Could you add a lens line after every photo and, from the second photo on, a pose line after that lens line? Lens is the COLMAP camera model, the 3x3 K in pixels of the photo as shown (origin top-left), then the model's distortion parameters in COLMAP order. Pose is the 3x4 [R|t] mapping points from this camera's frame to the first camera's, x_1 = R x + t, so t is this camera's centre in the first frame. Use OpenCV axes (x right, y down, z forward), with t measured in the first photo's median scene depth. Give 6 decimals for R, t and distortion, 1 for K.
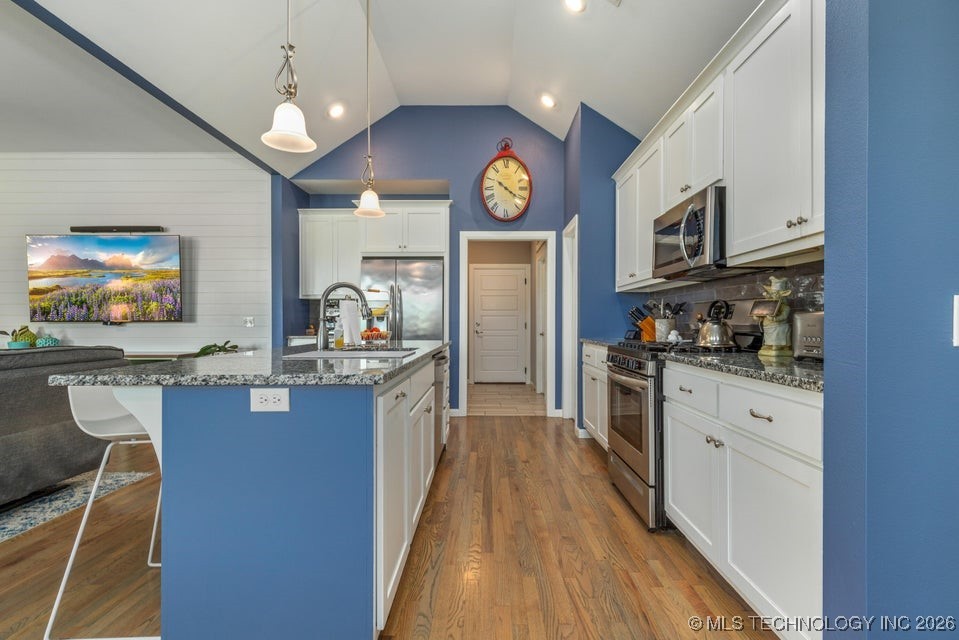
lens RADIAL K [[445.5, 0, 477.3], [0, 445.5, 315.4], [0, 0, 1]] dist [0.008548, -0.002163]
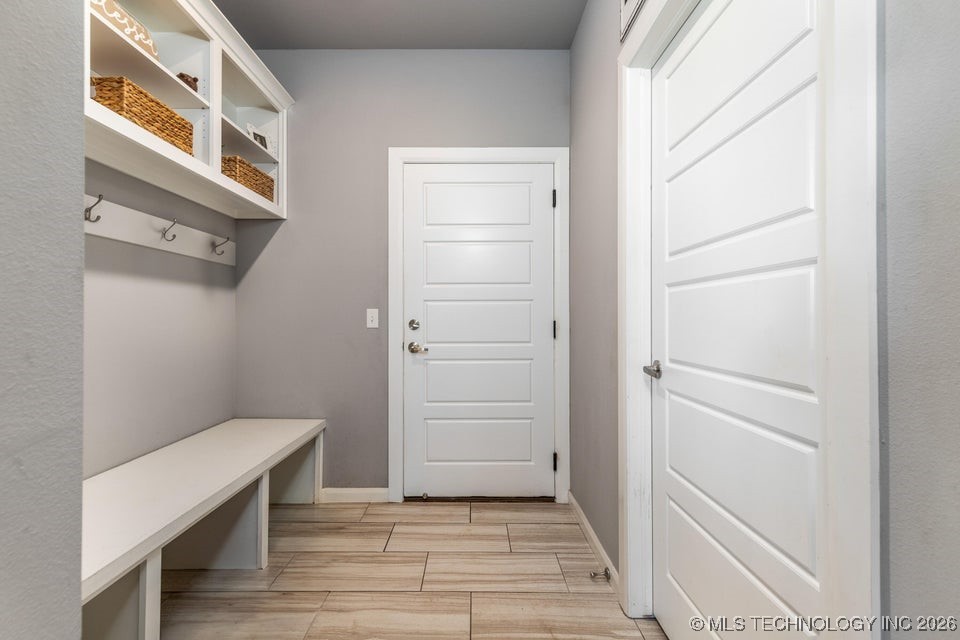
lens RADIAL K [[446.0, 0, 475.9], [0, 446.0, 317.9], [0, 0, 1]] dist [0.008548, -0.002163]
pose [[0.999807, 0.000779, 0.019653, 0.089580], [-0.001034, 0.999915, 0.012987, 0.023036], [-0.019641, -0.013005, 0.999723, 1.426215]]
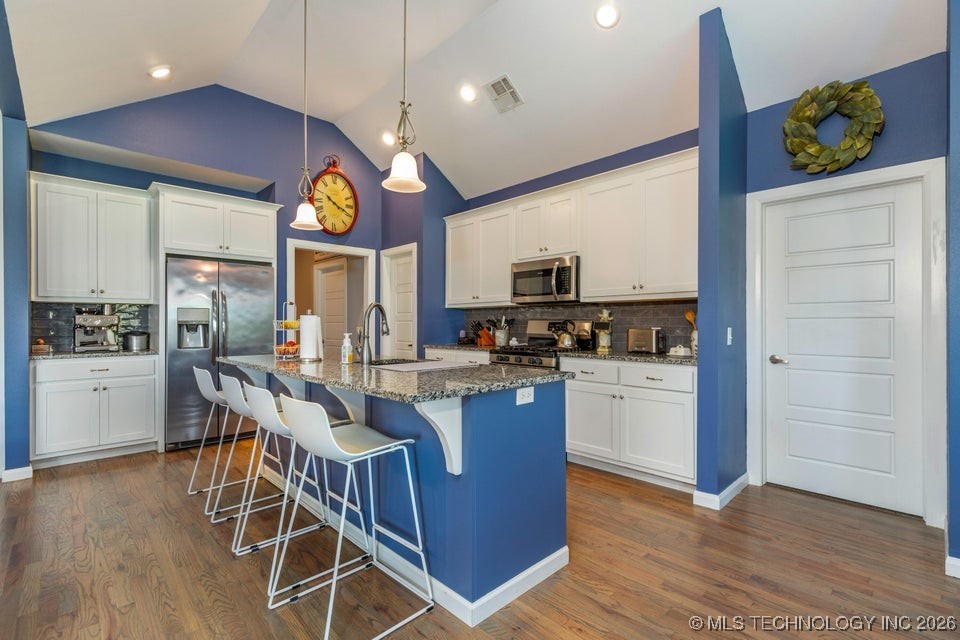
lens RADIAL K [[446.0, 0, 479.9], [0, 446.0, 320.2], [0, 0, 1]] dist [0.008548, -0.002163]
pose [[0.713070, 0.004391, 0.701080, -0.602344], [-0.008971, 0.999956, 0.002861, -0.024482], [-0.701036, -0.008329, 0.713077, 0.017278]]
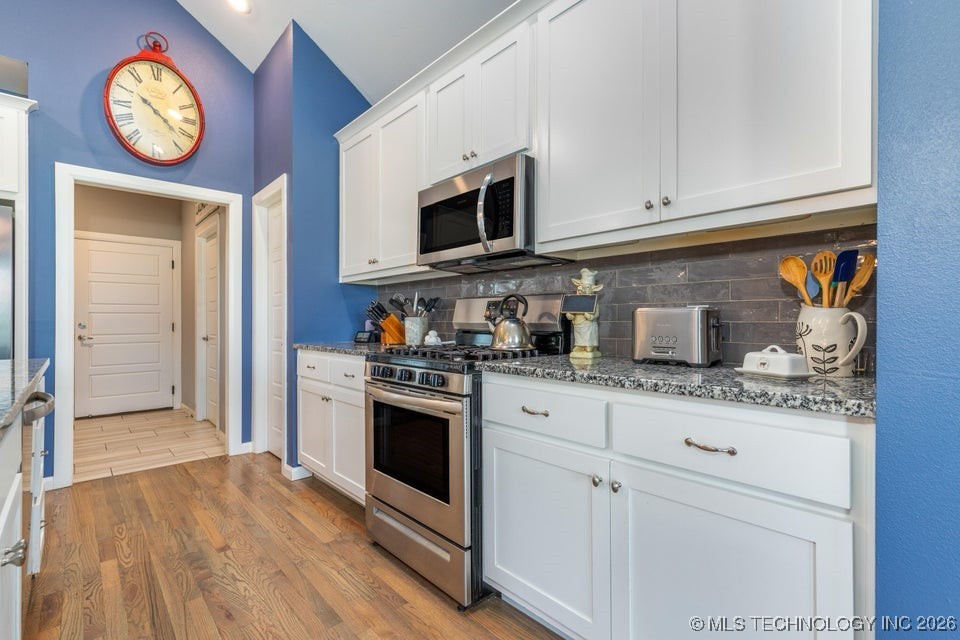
lens RADIAL K [[446.0, 0, 487.9], [0, 446.0, 319.8], [0, 0, 1]] dist [0.008548, -0.002163]
pose [[0.720827, 0.000791, 0.693115, -0.054065], [-0.008198, 0.999939, 0.007385, 0.005393], [-0.693067, -0.011006, 0.720790, 0.290477]]
